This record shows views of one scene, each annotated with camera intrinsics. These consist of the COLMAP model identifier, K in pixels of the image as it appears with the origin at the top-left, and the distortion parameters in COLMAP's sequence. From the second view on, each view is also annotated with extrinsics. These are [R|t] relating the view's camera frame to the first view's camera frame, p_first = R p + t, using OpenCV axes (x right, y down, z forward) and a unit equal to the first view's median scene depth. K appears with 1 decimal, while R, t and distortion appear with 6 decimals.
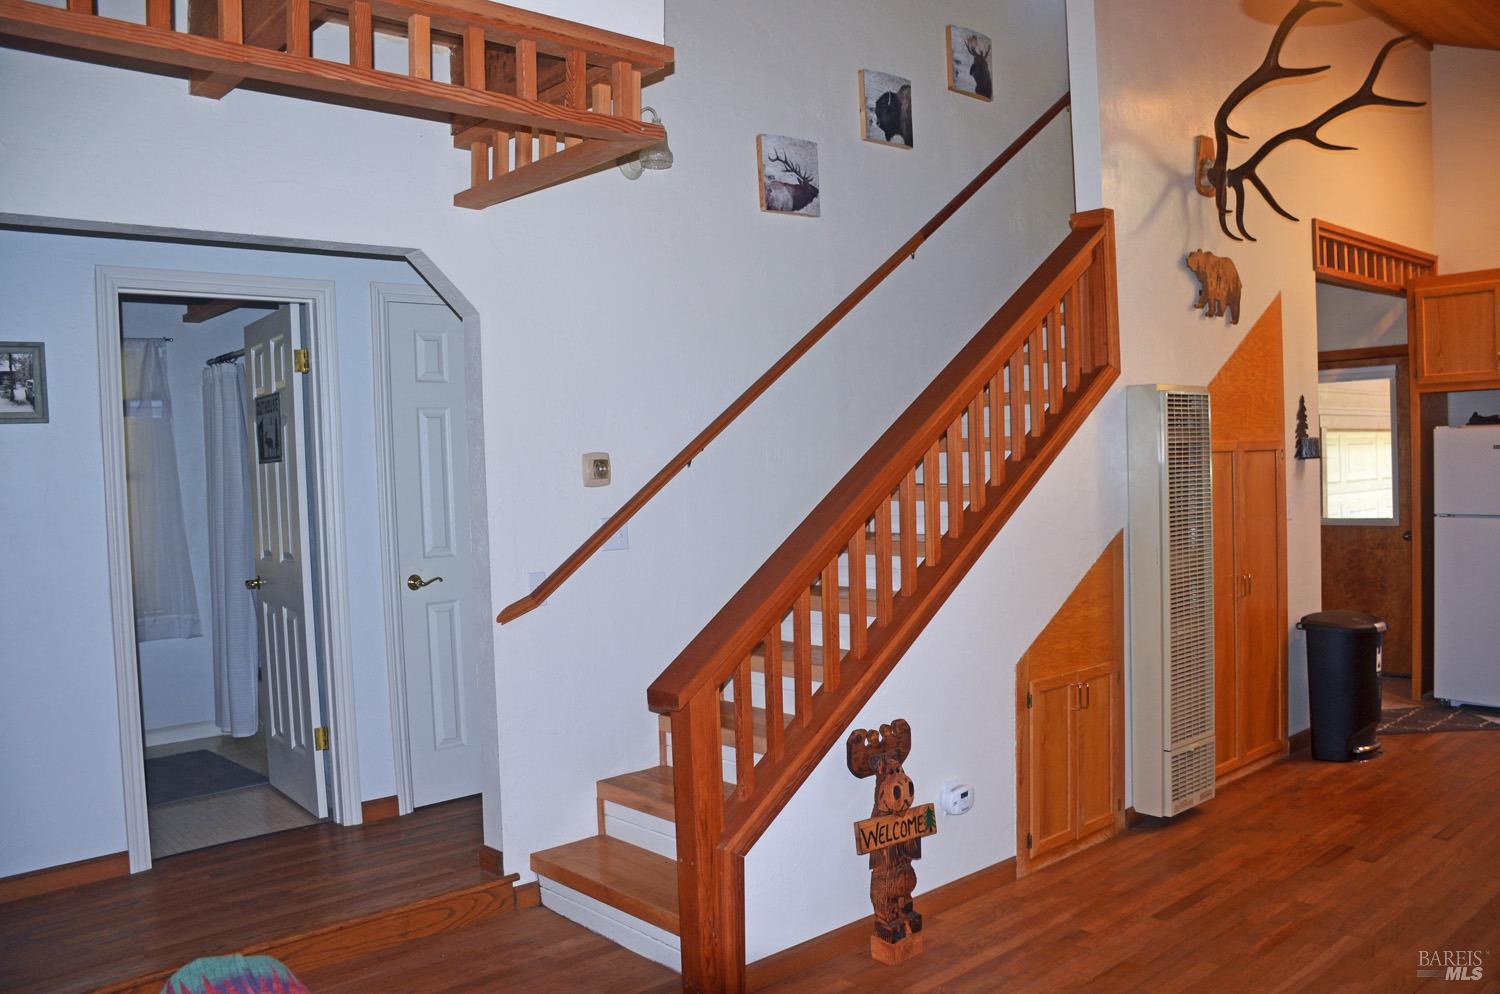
lens RADIAL K [[1179.7, 0, 750.0], [0, 1179.7, 497.0], [0, 0, 1]] dist [-0.139995, 0.109855]
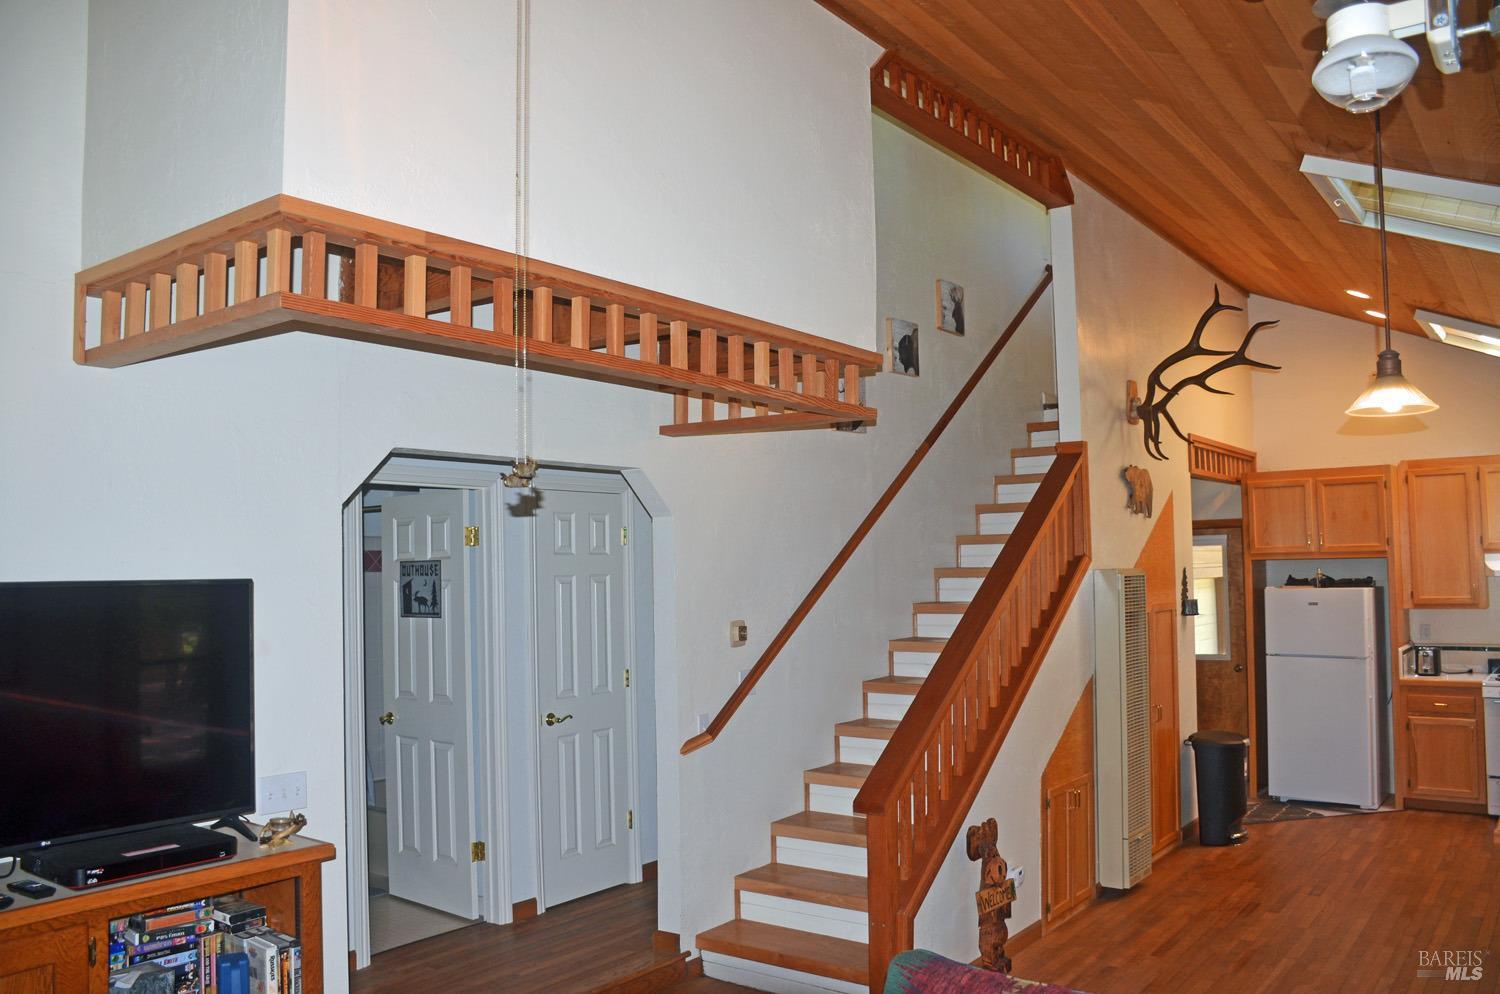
lens RADIAL K [[1179.7, 0, 750.0], [0, 1179.7, 497.0], [0, 0, 1]] dist [-0.139995, 0.109855]
pose [[0.979439, 0.028934, 0.199655, -0.347444], [-0.009979, 0.995398, -0.095301, -0.045278], [-0.201494, 0.091349, 0.975221, -0.262149]]
